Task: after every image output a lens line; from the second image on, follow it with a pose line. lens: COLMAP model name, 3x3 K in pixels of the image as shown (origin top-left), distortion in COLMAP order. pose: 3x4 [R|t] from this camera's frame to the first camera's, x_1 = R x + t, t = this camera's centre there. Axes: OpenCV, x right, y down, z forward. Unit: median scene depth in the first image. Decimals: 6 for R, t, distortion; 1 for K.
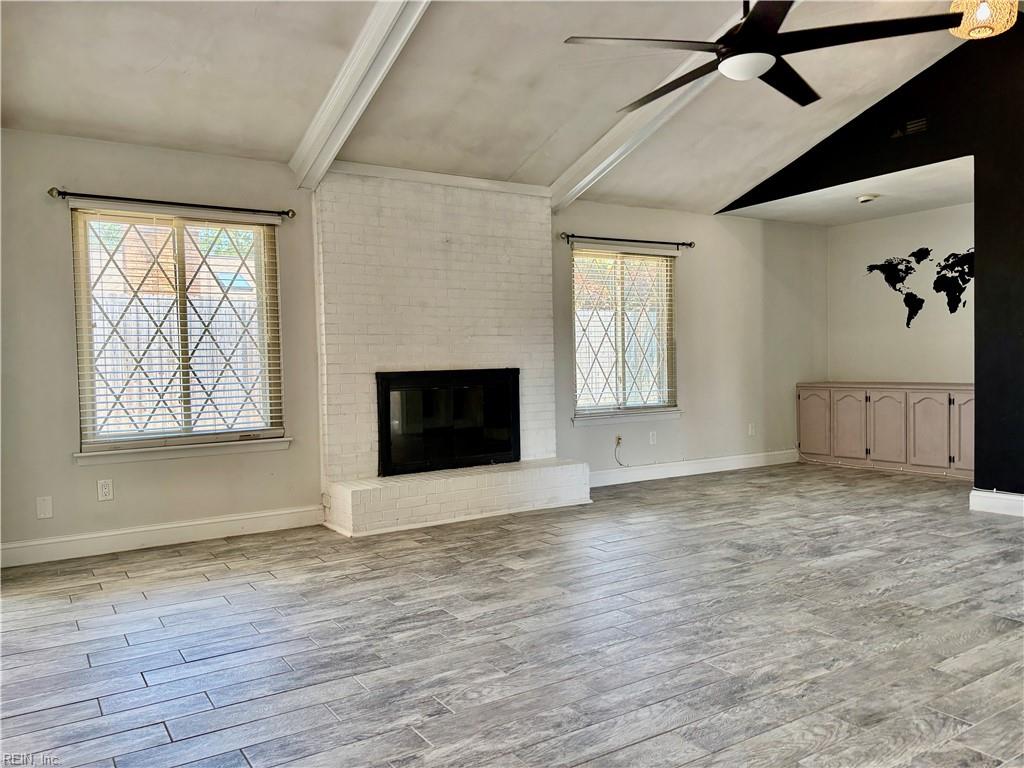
lens RADIAL K [[770.4, 0, 512.0], [0, 770.4, 384.0], [0, 0, 1]] dist [0.037889, -0.027593]
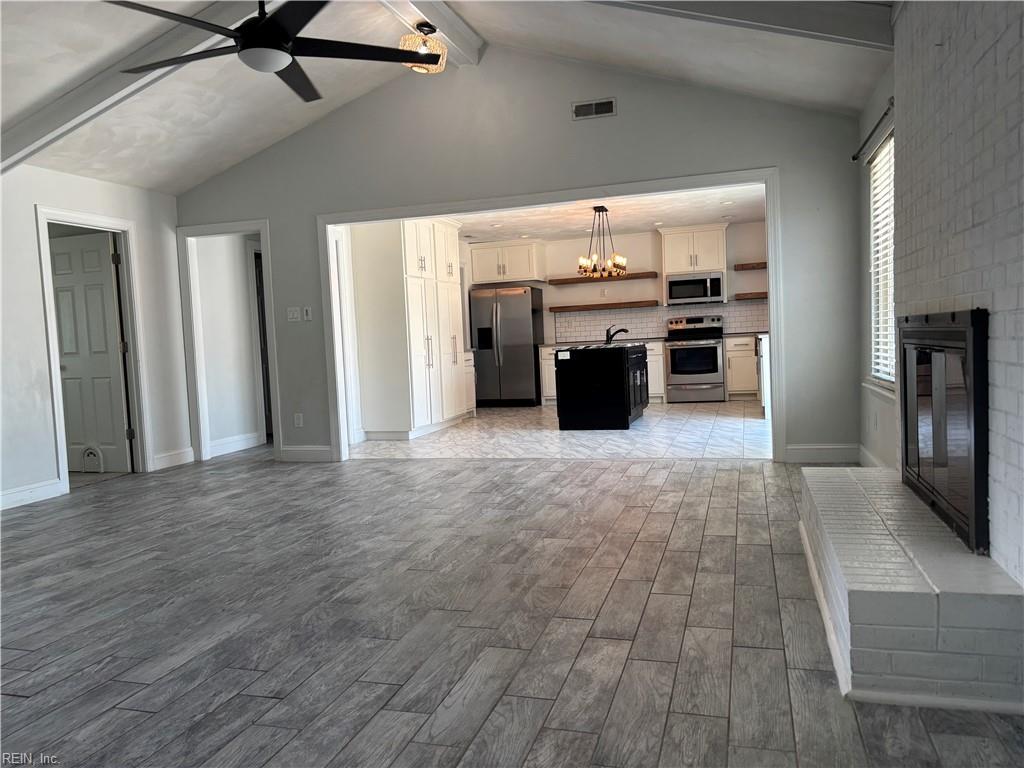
lens RADIAL K [[770.4, 0, 512.0], [0, 770.4, 384.0], [0, 0, 1]] dist [0.037889, -0.027593]
pose [[-0.758617, 0.095963, -0.644431, 0.627980], [0.045006, 0.994449, 0.095103, -0.045589], [0.649980, 0.043144, -0.758725, 1.661619]]
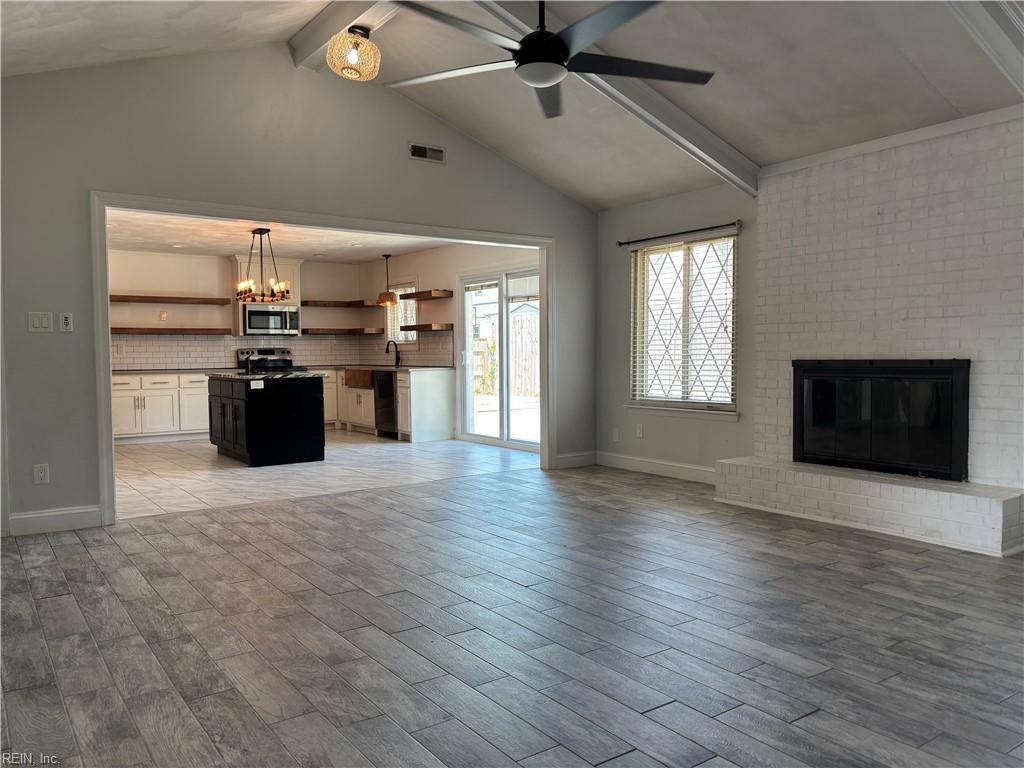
lens RADIAL K [[770.4, 0, 512.0], [0, 770.4, 384.0], [0, 0, 1]] dist [0.037889, -0.027593]
pose [[0.045362, 0.061454, -0.997079, 1.101339], [-0.020008, 0.997962, 0.060598, -0.049546], [0.998770, 0.017201, 0.046499, 0.748739]]
